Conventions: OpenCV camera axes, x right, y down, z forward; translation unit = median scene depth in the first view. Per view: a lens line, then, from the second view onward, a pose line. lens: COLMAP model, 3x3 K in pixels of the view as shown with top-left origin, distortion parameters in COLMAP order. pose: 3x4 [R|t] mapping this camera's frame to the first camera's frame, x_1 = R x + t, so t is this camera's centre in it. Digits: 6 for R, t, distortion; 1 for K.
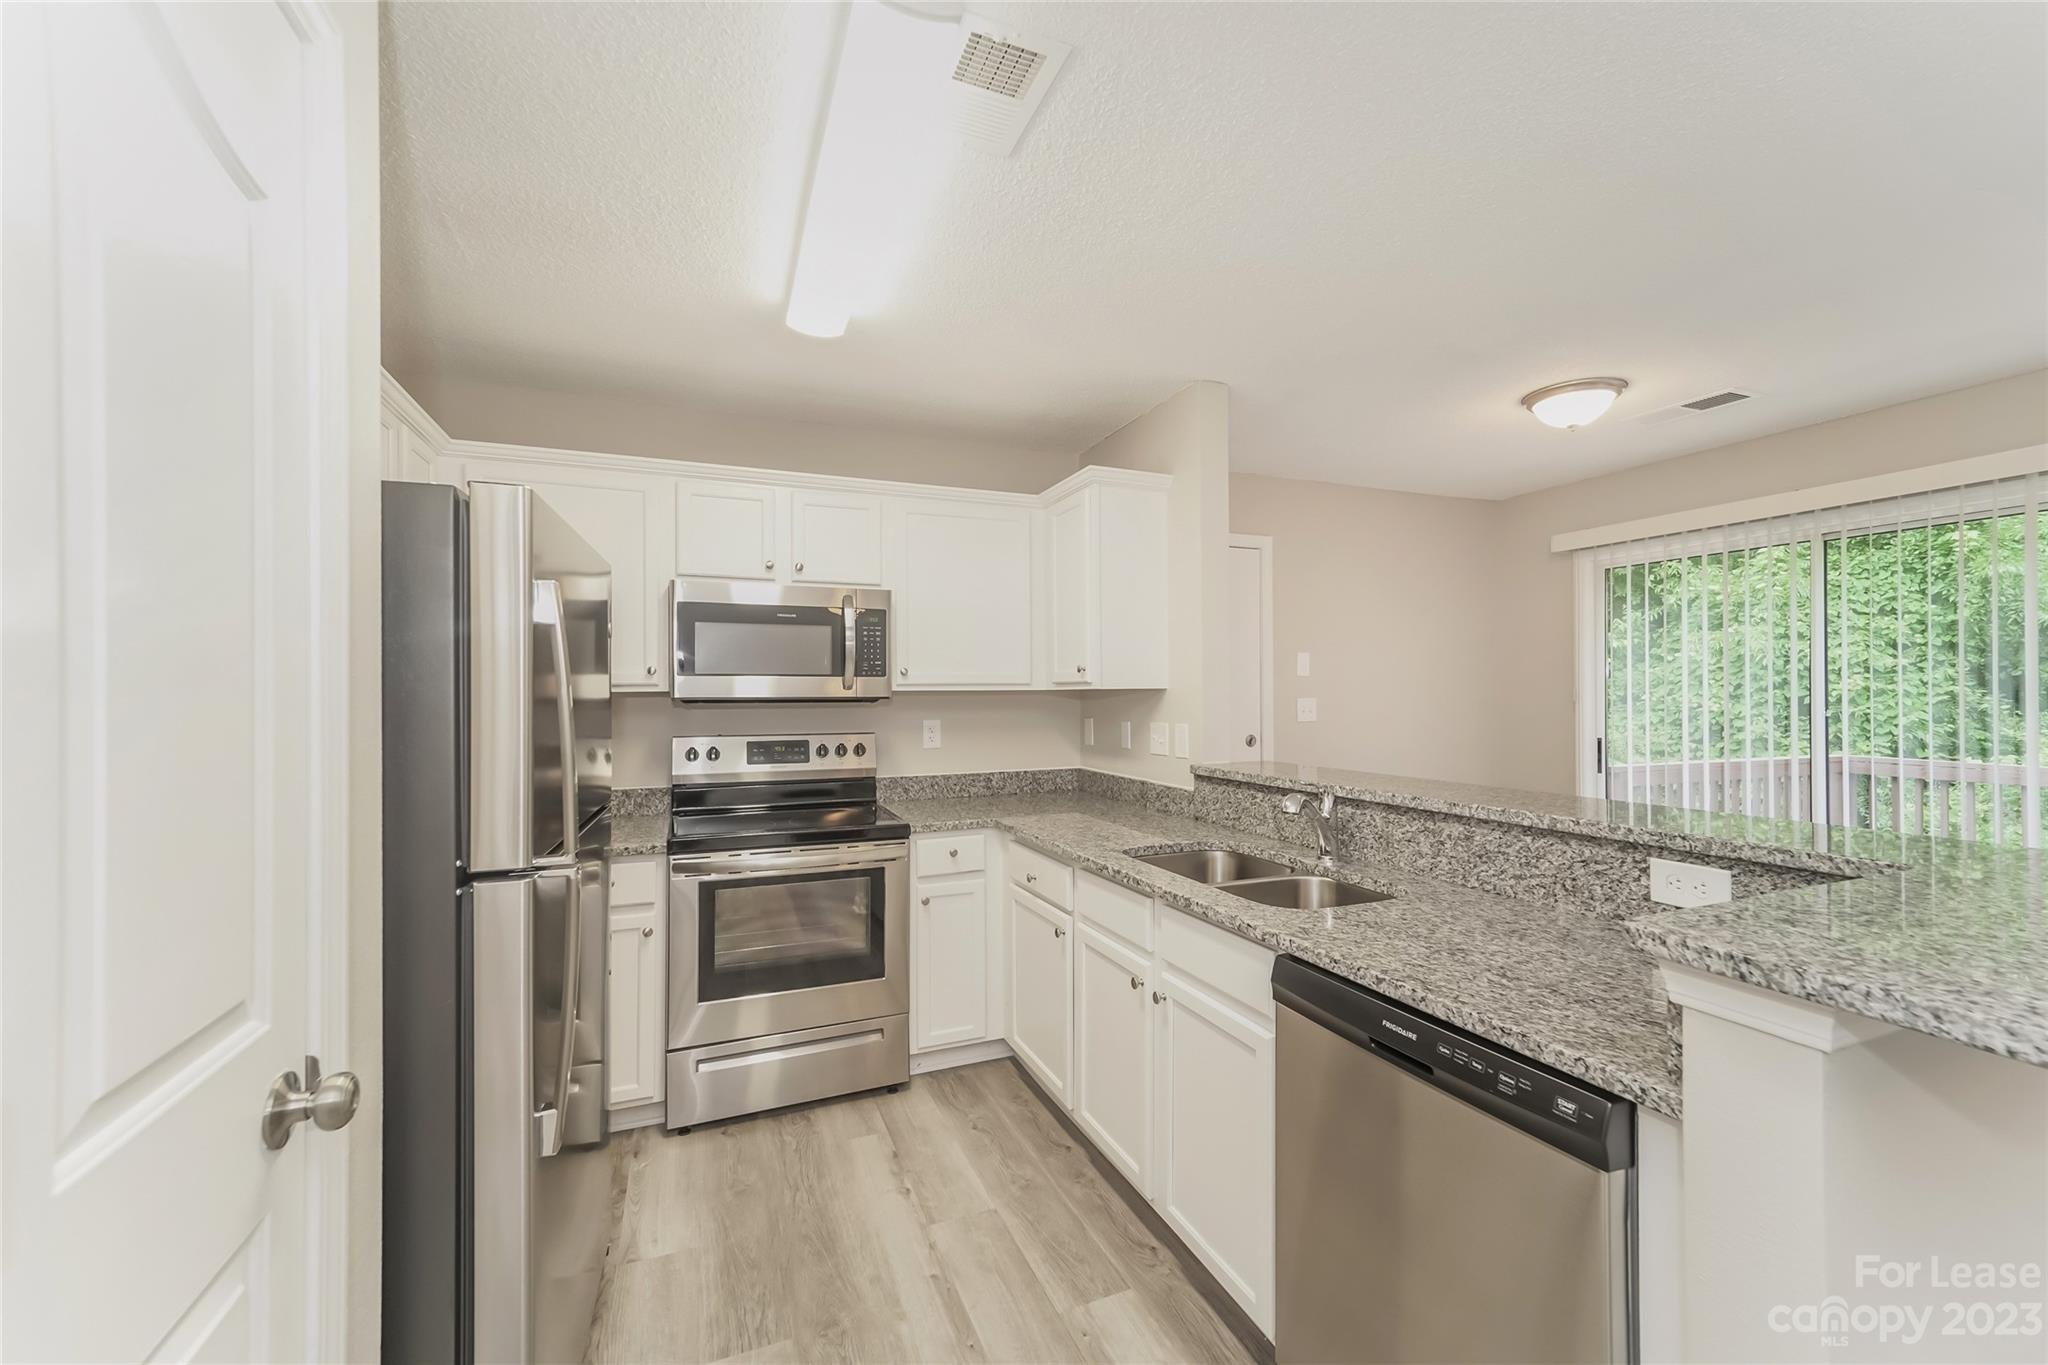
lens RADIAL K [[834.5, 0, 1017.7], [0, 834.5, 689.2], [0, 0, 1]] dist [0.001336, -0.000807]
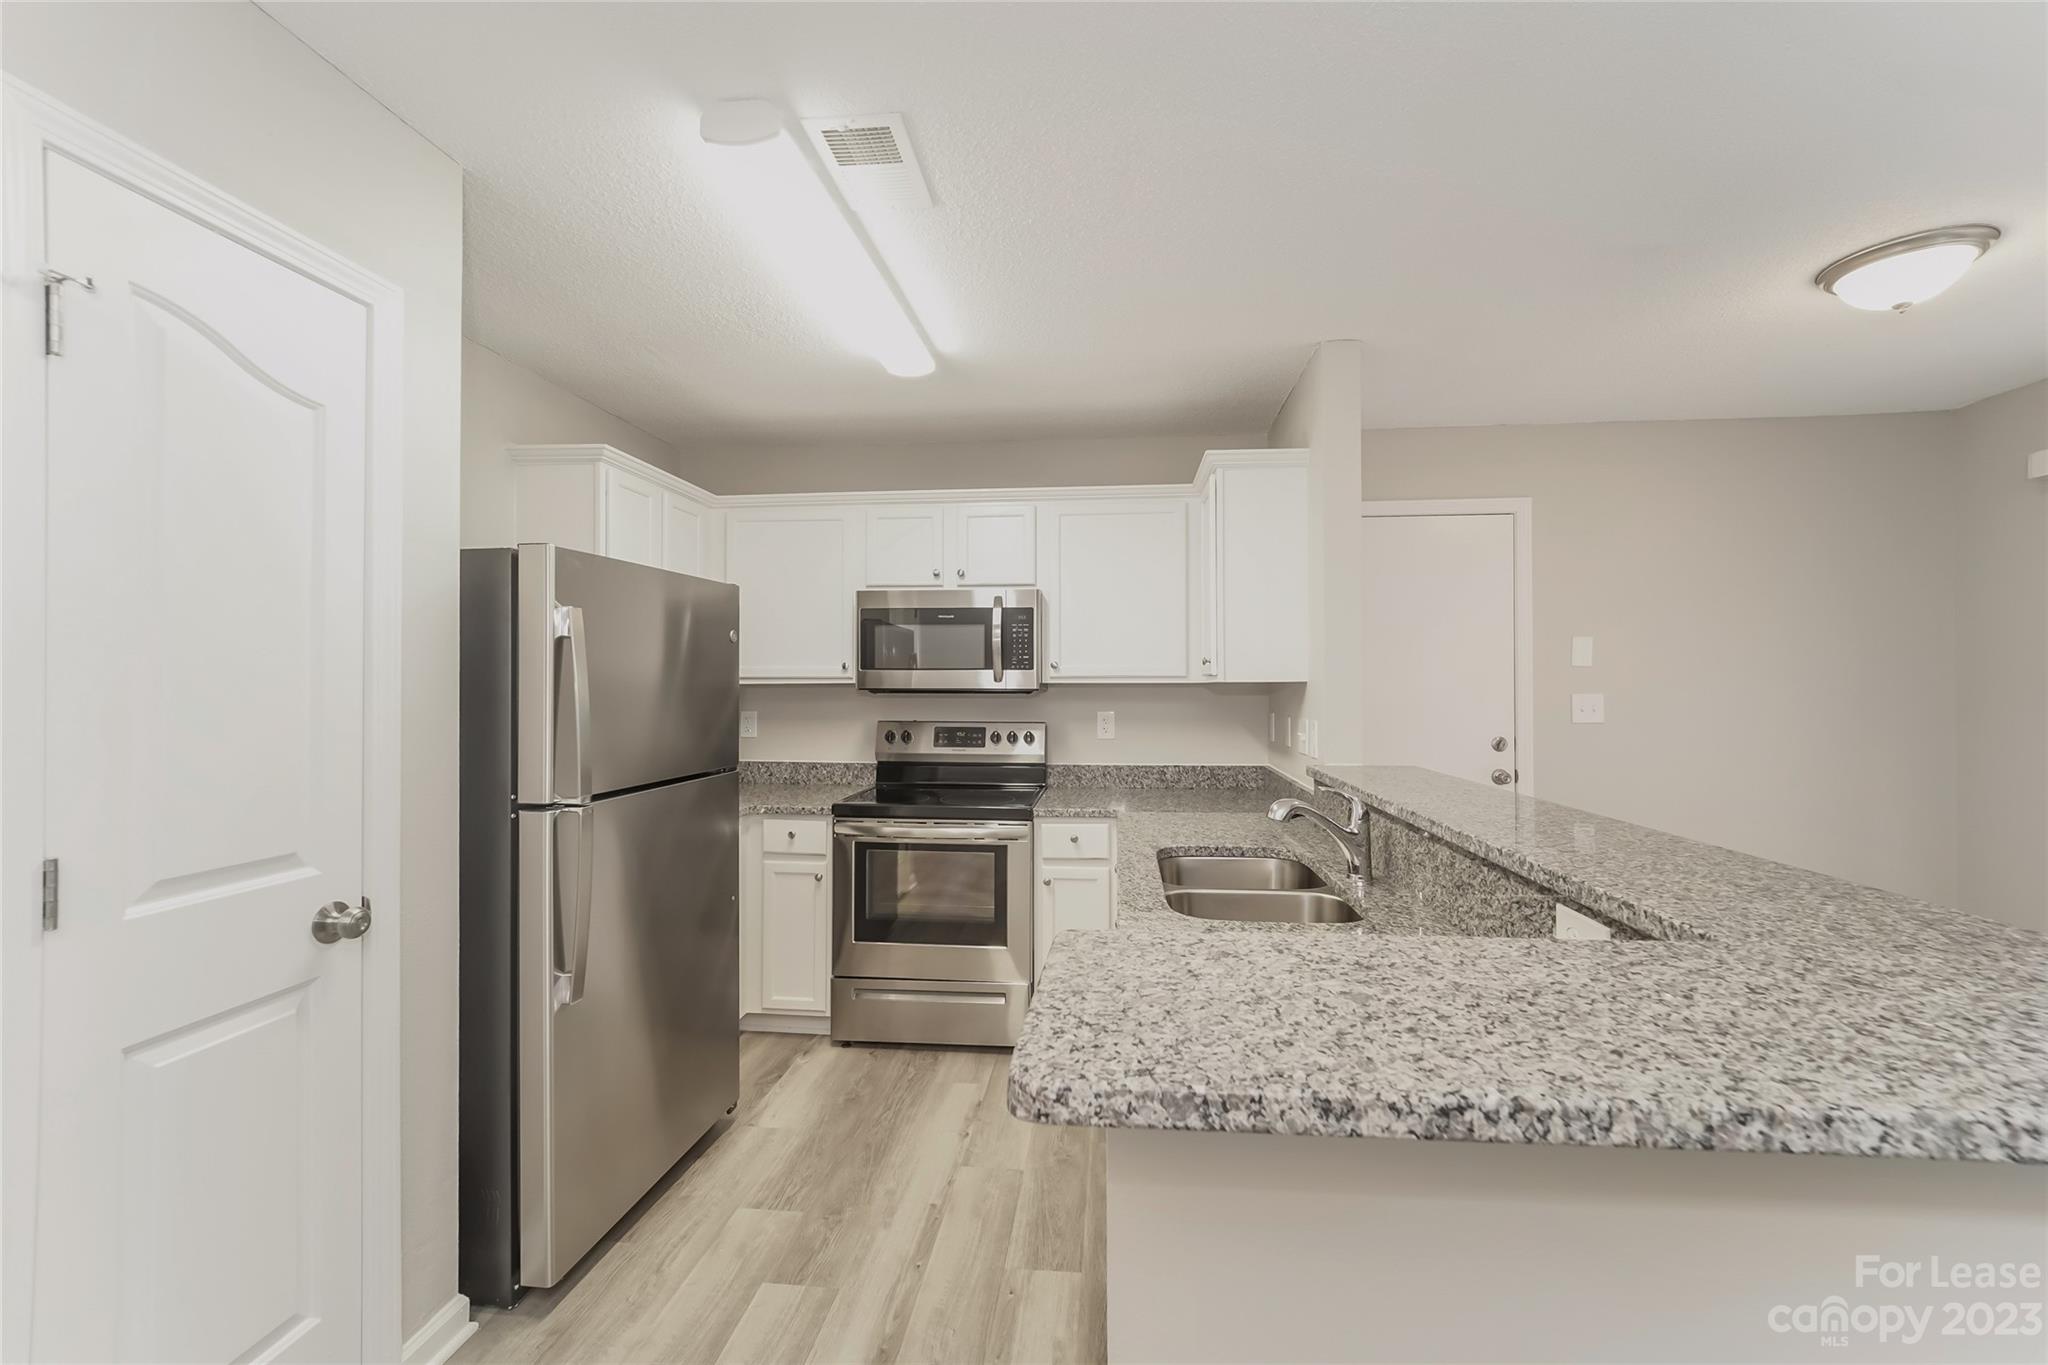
lens RADIAL K [[834.5, 0, 1001.7], [0, 834.5, 679.4], [0, 0, 1]] dist [0.001336, -0.000807]
pose [[0.877466, 0.001513, -0.479637, 0.339978], [-0.002057, 0.999998, -0.000608, -0.002547], [0.479635, 0.001520, 0.877467, 0.037250]]
